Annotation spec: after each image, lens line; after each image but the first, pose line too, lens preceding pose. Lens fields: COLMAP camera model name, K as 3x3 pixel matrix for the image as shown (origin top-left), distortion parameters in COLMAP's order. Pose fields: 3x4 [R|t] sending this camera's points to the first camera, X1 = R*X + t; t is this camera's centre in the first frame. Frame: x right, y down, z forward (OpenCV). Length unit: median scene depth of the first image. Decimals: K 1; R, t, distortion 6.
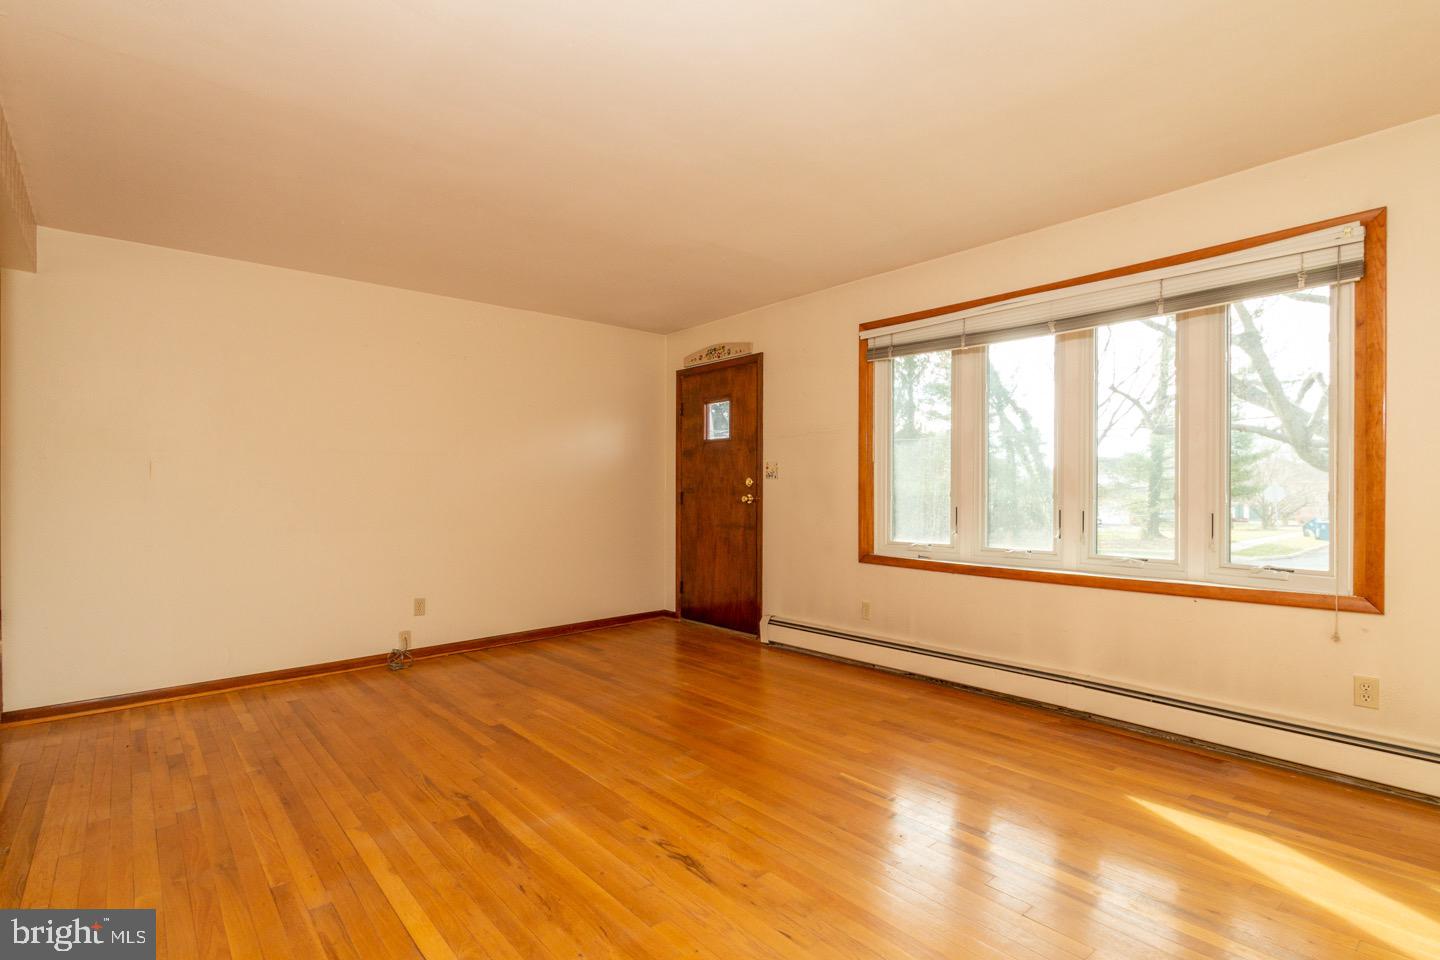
lens RADIAL K [[681.0, 0, 720.3], [0, 681.0, 483.2], [0, 0, 1]] dist [-0.000124, -0.000918]
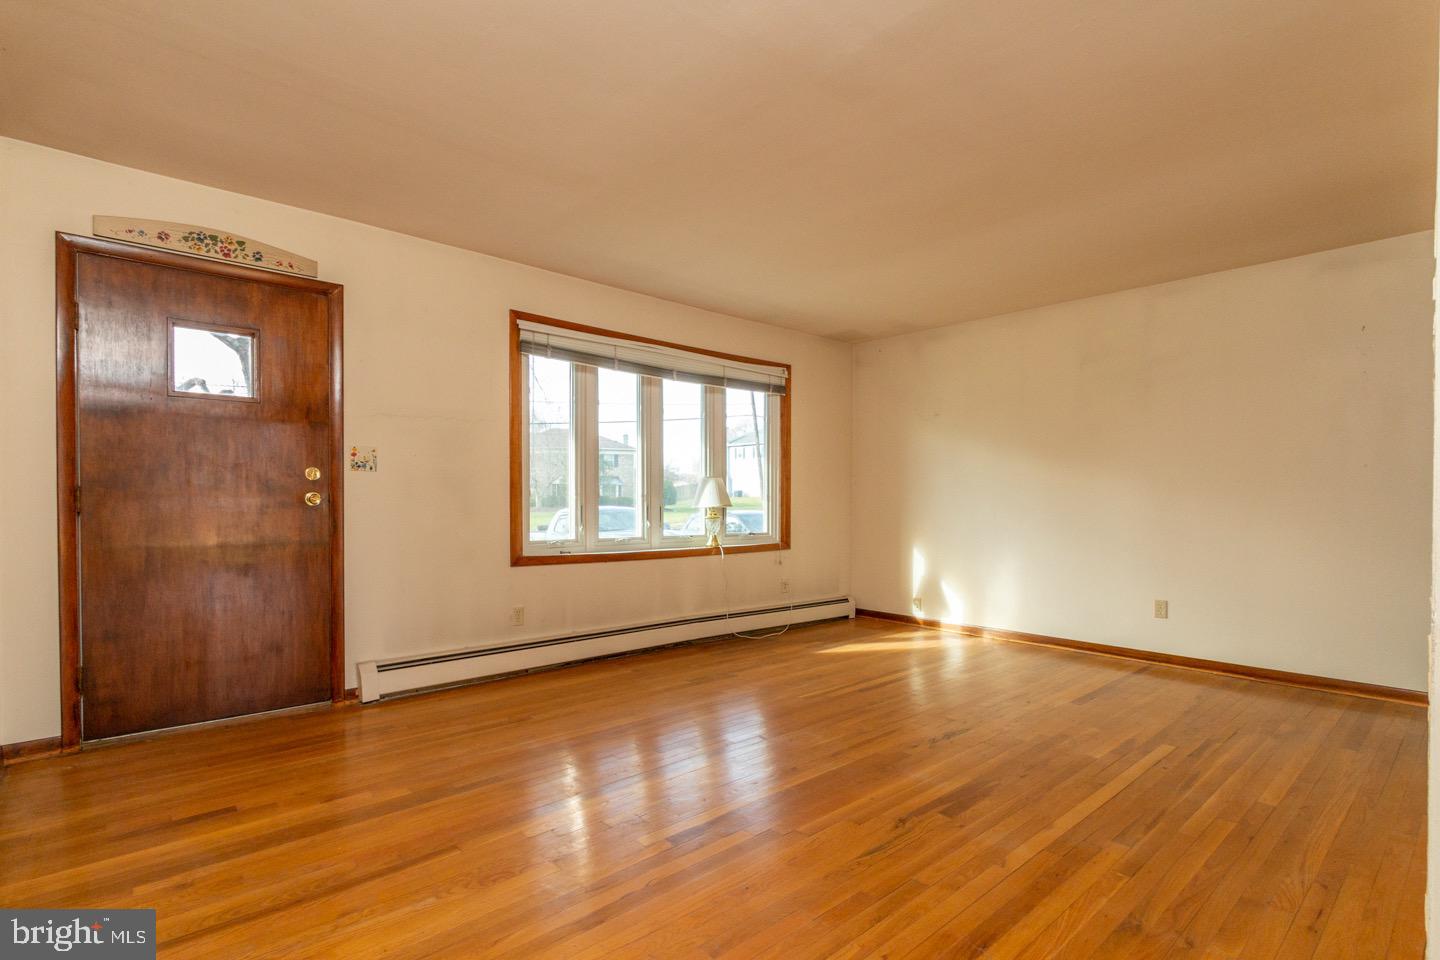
lens RADIAL K [[680.9, 0, 740.0], [0, 680.9, 496.1], [0, 0, 1]] dist [0.007953, 0.000037]
pose [[-0.014402, 0.002089, 0.999894, -0.883395], [-0.018068, 0.999834, -0.002349, 0.020127], [-0.999733, -0.018100, -0.014361, 0.847792]]
